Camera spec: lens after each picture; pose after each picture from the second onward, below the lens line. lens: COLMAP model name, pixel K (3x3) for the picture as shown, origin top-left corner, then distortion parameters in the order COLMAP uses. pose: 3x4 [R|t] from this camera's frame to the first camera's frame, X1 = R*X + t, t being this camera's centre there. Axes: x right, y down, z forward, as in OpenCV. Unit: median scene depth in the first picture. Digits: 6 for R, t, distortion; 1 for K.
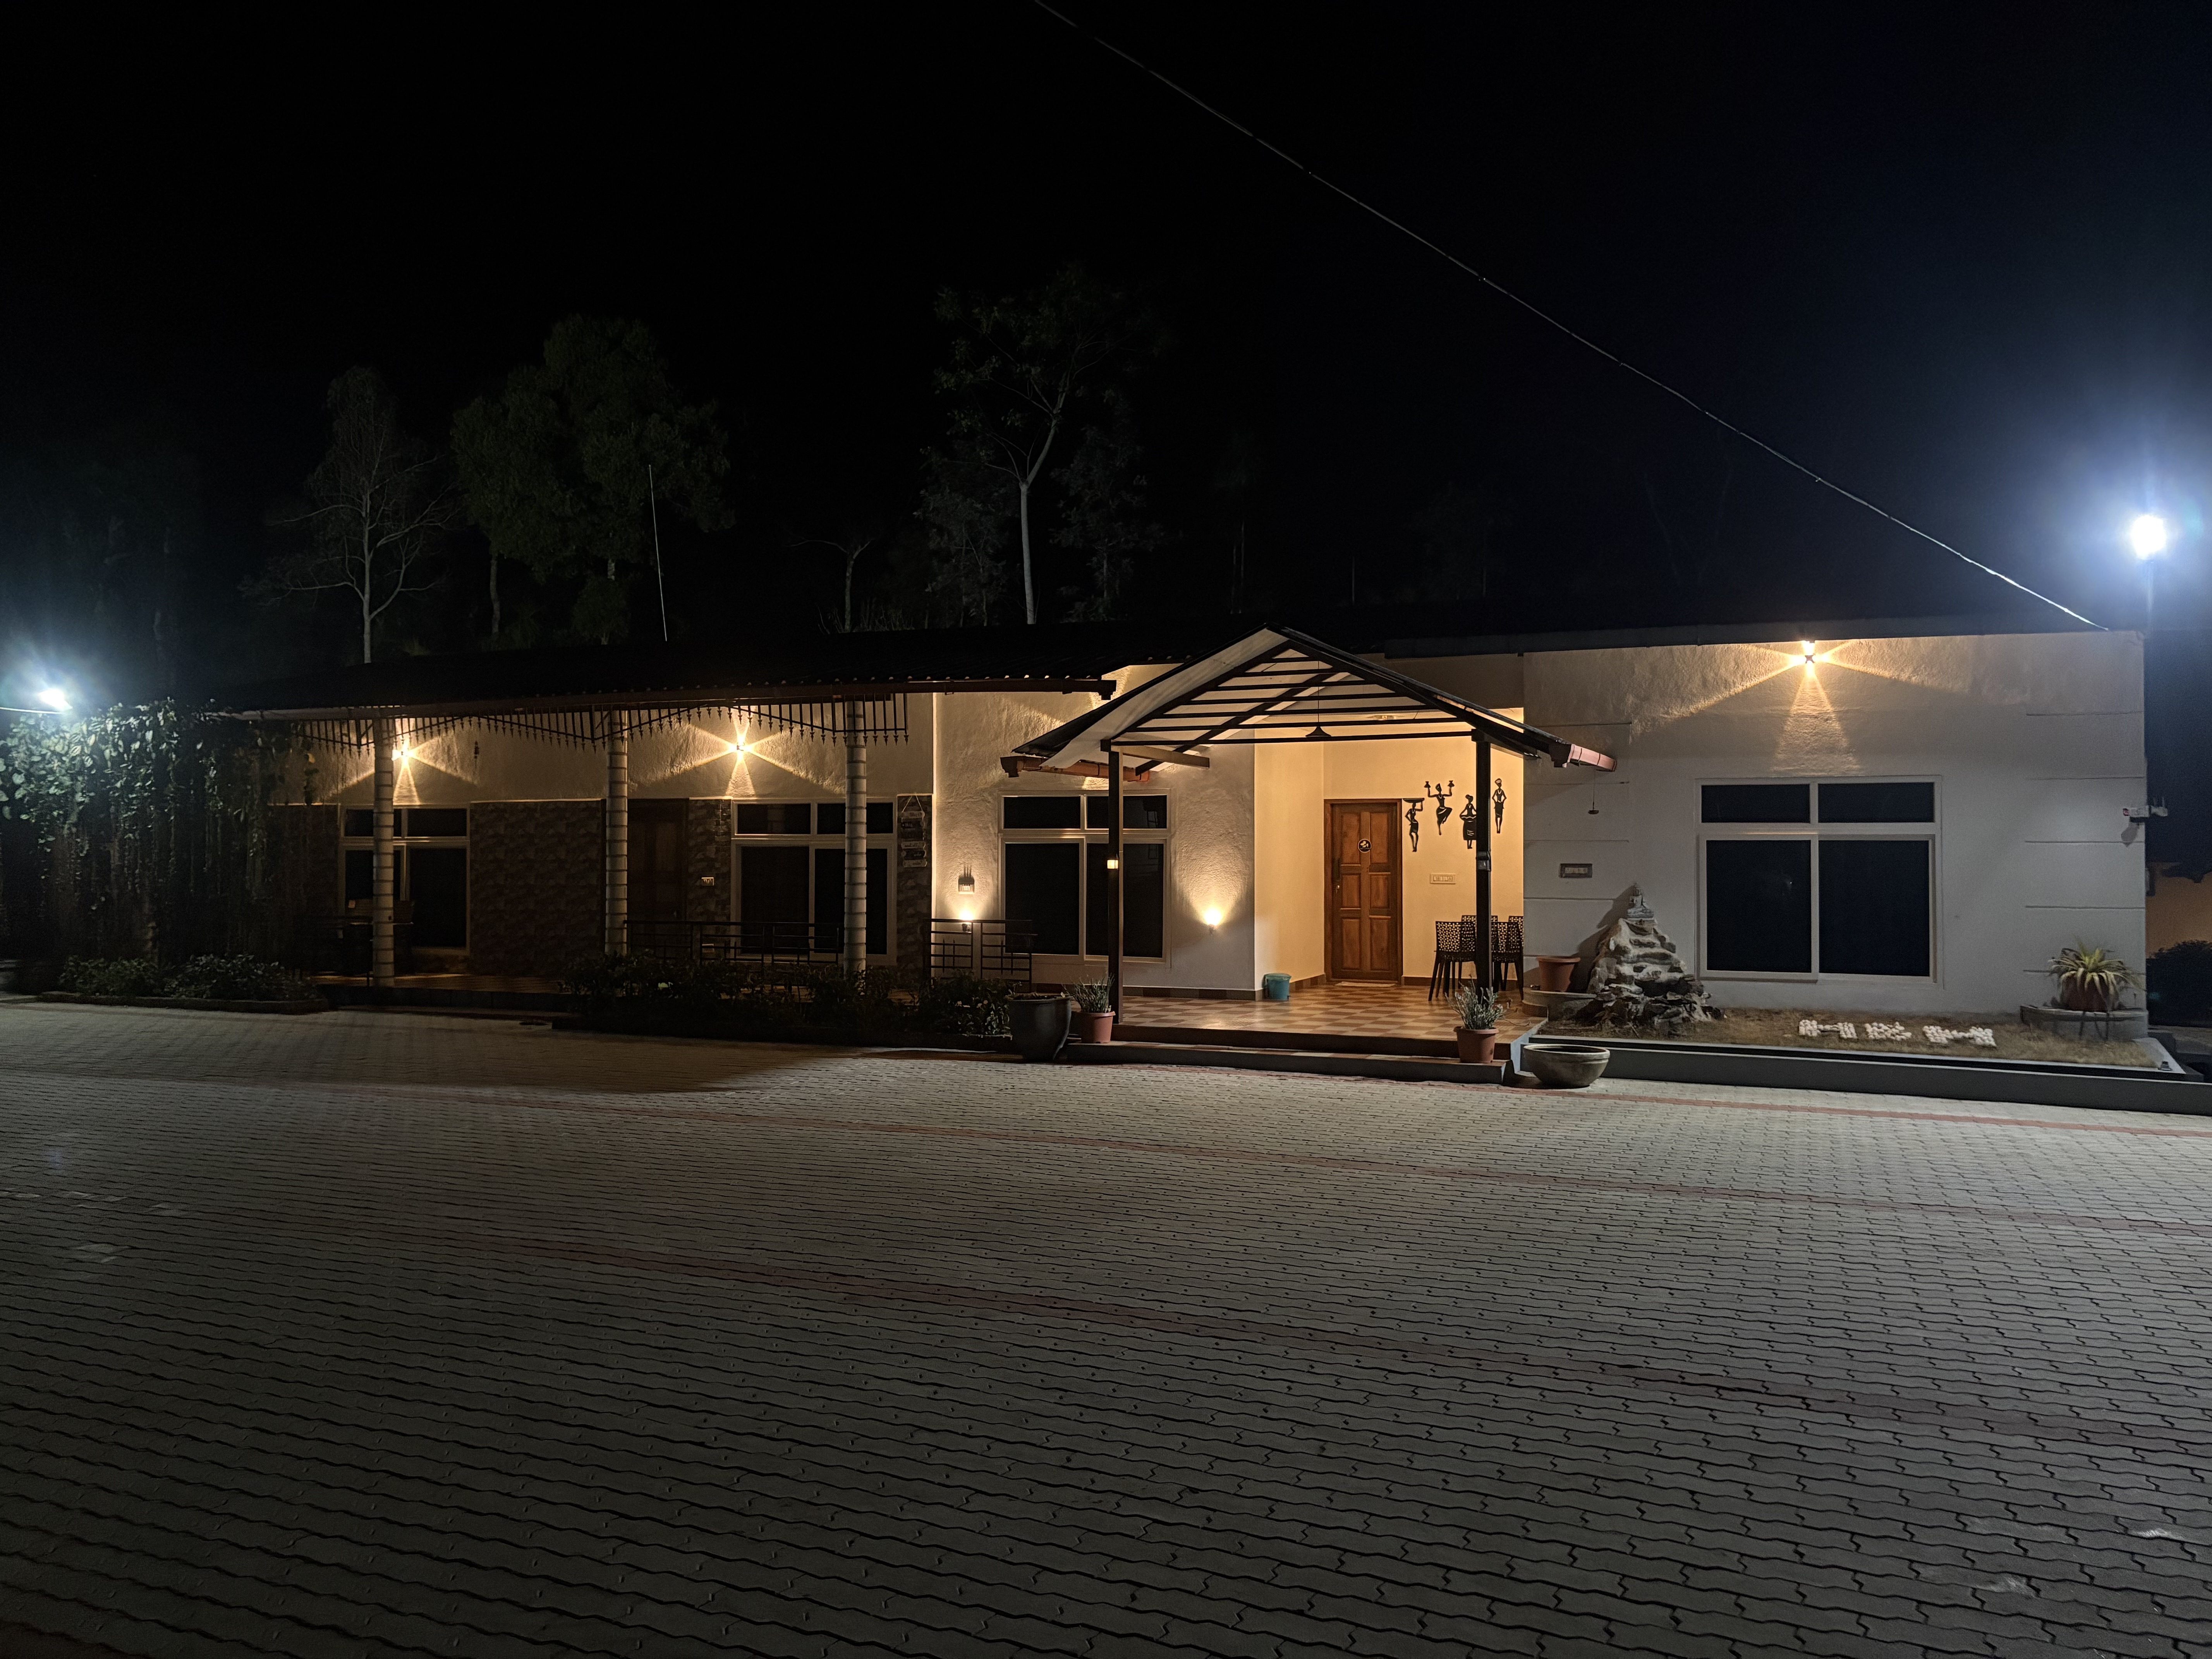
lens RADIAL K [[1719.2, 0, 1106.0], [0, 1719.2, 829.5], [0, 0, 1]] dist [0.019935, -0.000598]
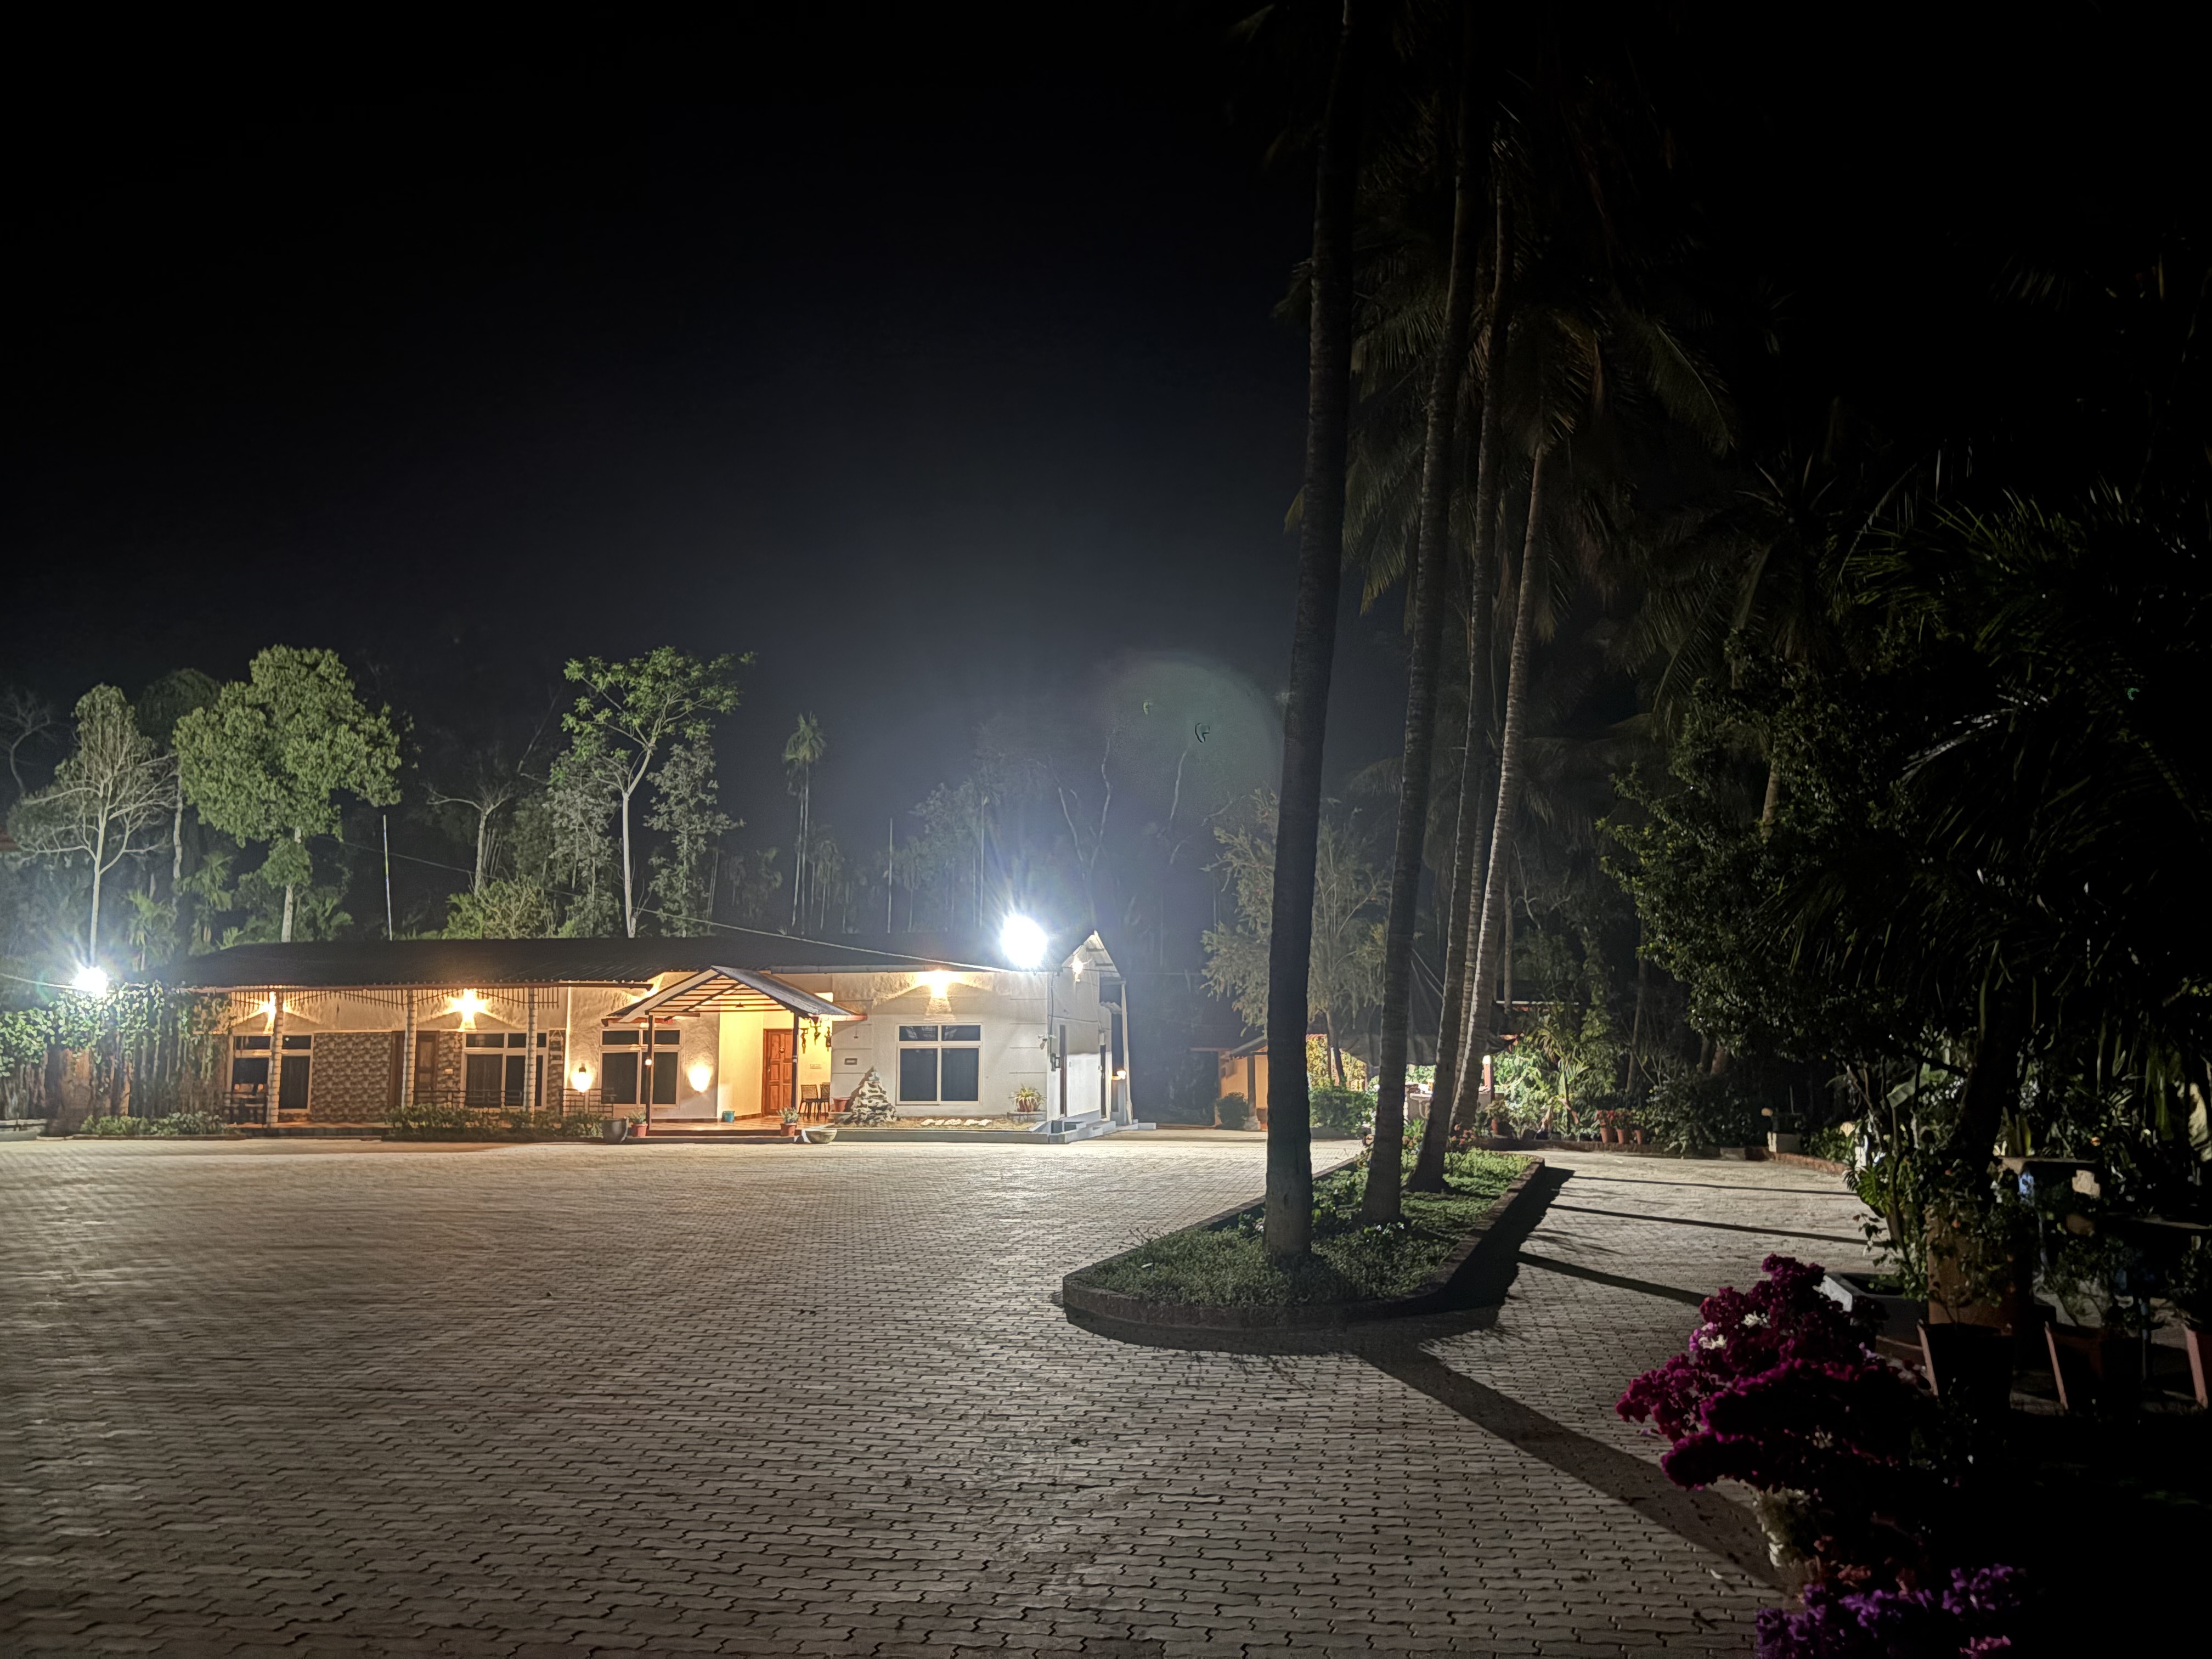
lens RADIAL K [[1719.2, 0, 1106.0], [0, 1719.2, 829.5], [0, 0, 1]] dist [0.019935, -0.000598]
pose [[0.975984, 0.018634, 0.217046, 0.077013], [0.005081, 0.994117, -0.108196, -0.029714], [-0.217785, 0.106700, 0.970147, -1.163518]]
